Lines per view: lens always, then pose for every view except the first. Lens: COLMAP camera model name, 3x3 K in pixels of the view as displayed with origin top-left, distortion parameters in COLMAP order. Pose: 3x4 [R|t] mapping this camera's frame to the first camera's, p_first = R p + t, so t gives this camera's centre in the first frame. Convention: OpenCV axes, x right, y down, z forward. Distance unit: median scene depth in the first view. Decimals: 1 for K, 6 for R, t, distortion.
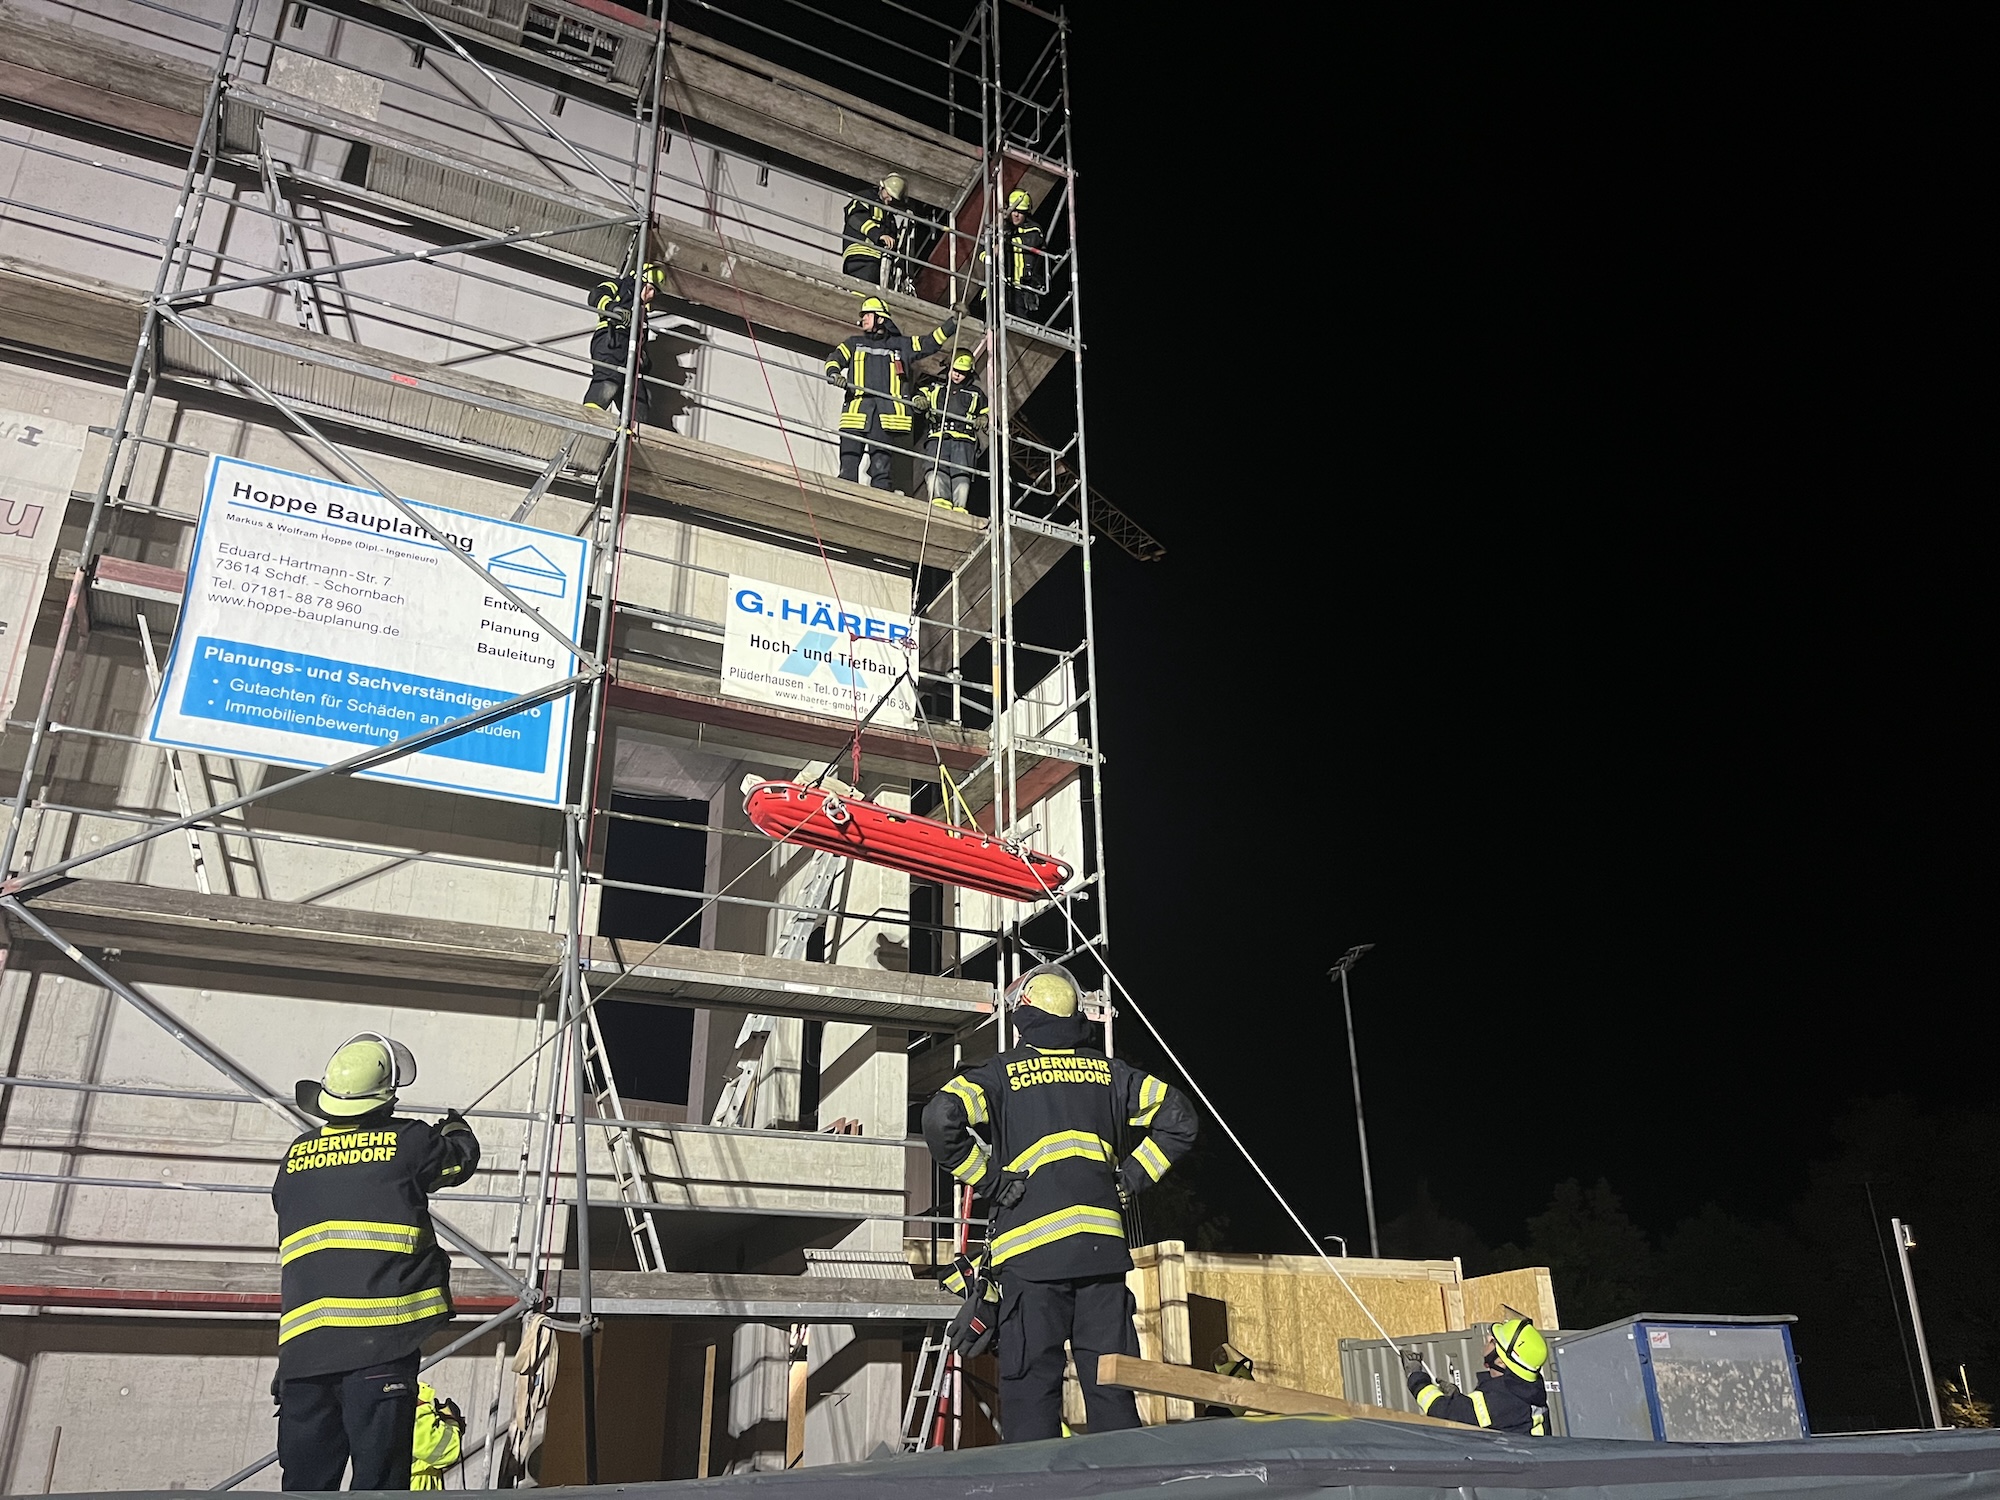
lens RADIAL K [[1531.6, 0, 992.4], [0, 1531.6, 752.7], [0, 0, 1]] dist [0.118198, -0.251093]
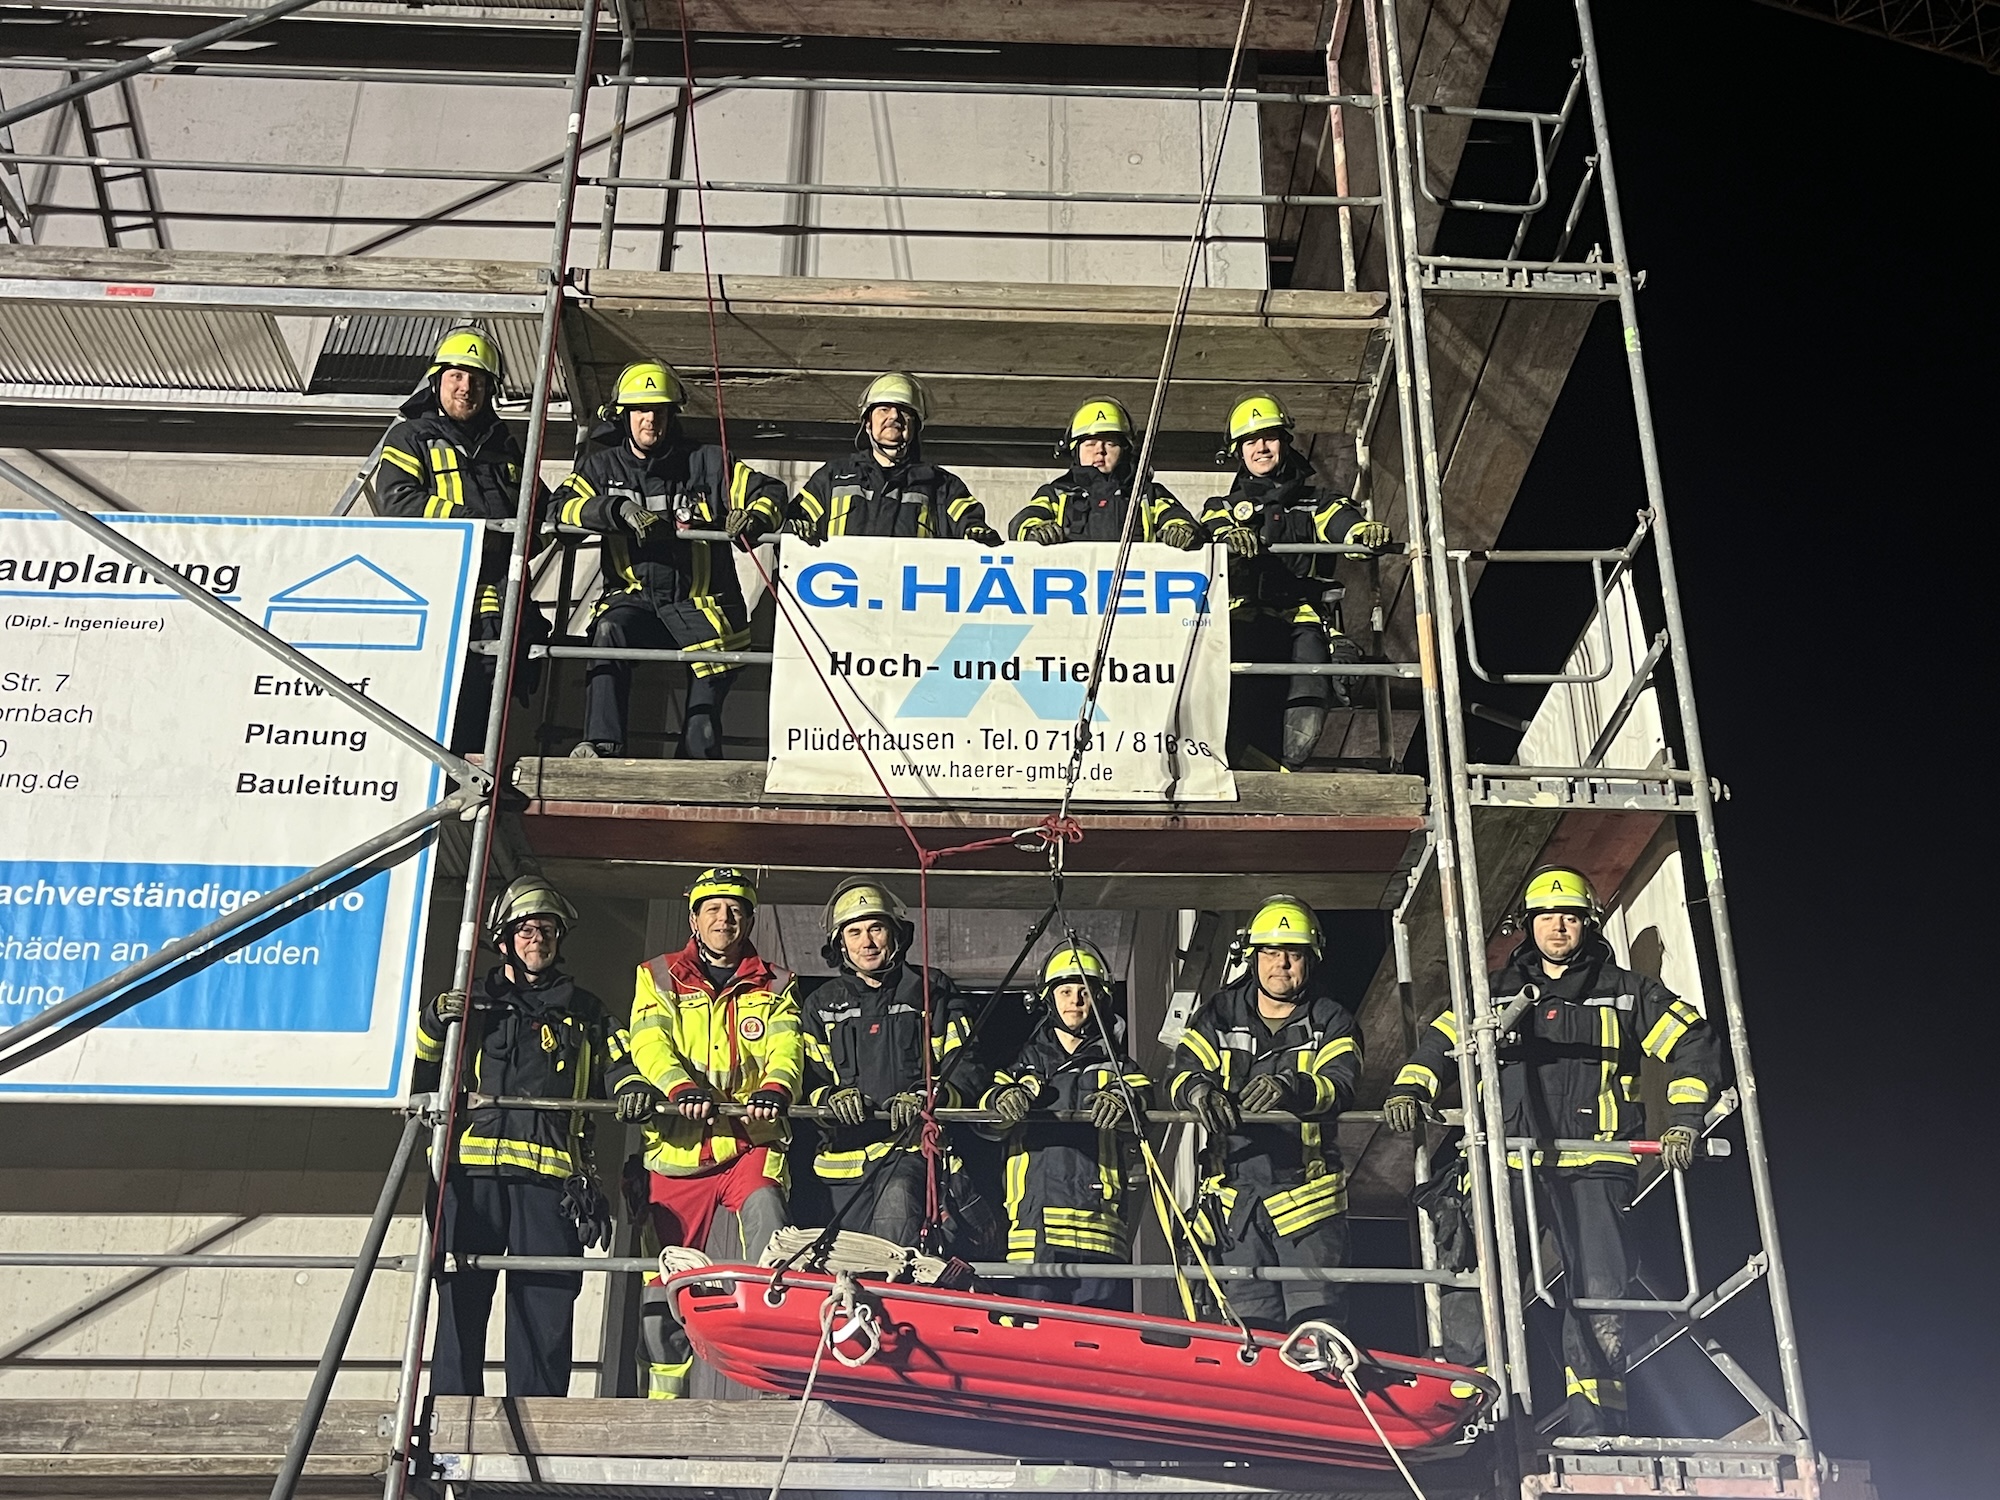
lens RADIAL K [[2211.2, 0, 1000.0], [0, 2211.2, 750.0], [0, 0, 1]] dist [0.040460, 0.005960]
pose [[0.908307, -0.175624, -0.379650, 0.137883], [0.154388, 0.984265, -0.085945, 0.016145], [0.388771, 0.019451, 0.921129, 0.452272]]
